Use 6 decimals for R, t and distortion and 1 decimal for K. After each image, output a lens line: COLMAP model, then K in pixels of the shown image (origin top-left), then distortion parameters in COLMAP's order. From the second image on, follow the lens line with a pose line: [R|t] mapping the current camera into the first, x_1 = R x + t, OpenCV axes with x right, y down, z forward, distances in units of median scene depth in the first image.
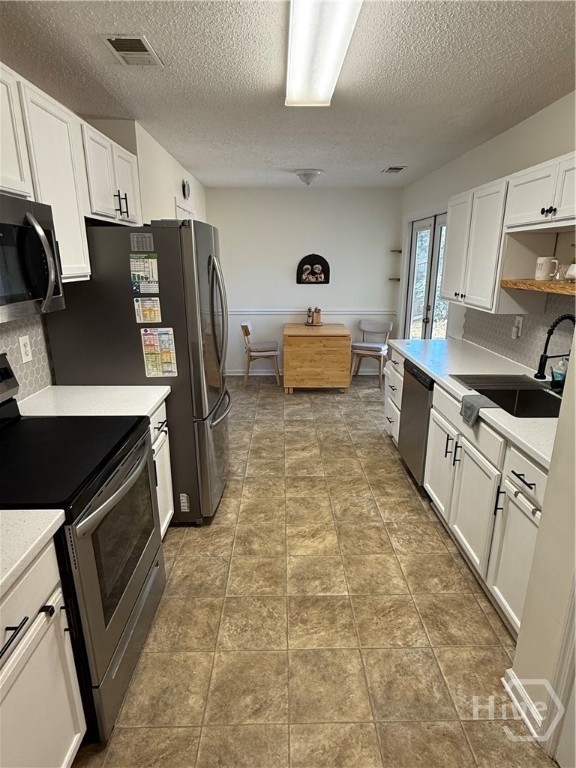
lens RADIAL K [[434.5, 0, 282.4], [0, 434.5, 381.0], [0, 0, 1]] dist [0.000835, 0.002241]
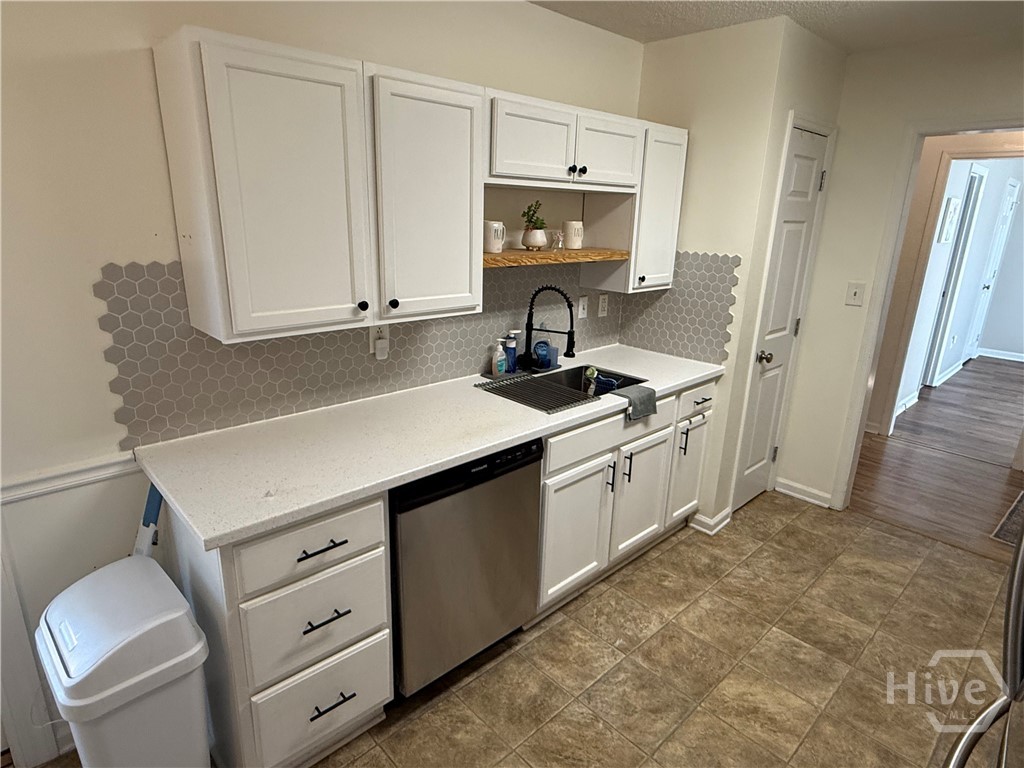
lens RADIAL K [[579.3, 0, 517.8], [0, 579.3, 381.9], [0, 0, 1]] dist [0.000835, 0.002241]
pose [[-0.686837, -0.229223, 0.689719, -0.157427], [0.167976, 0.873210, 0.457480, -0.470751], [-0.707134, 0.430070, -0.561249, 1.576282]]
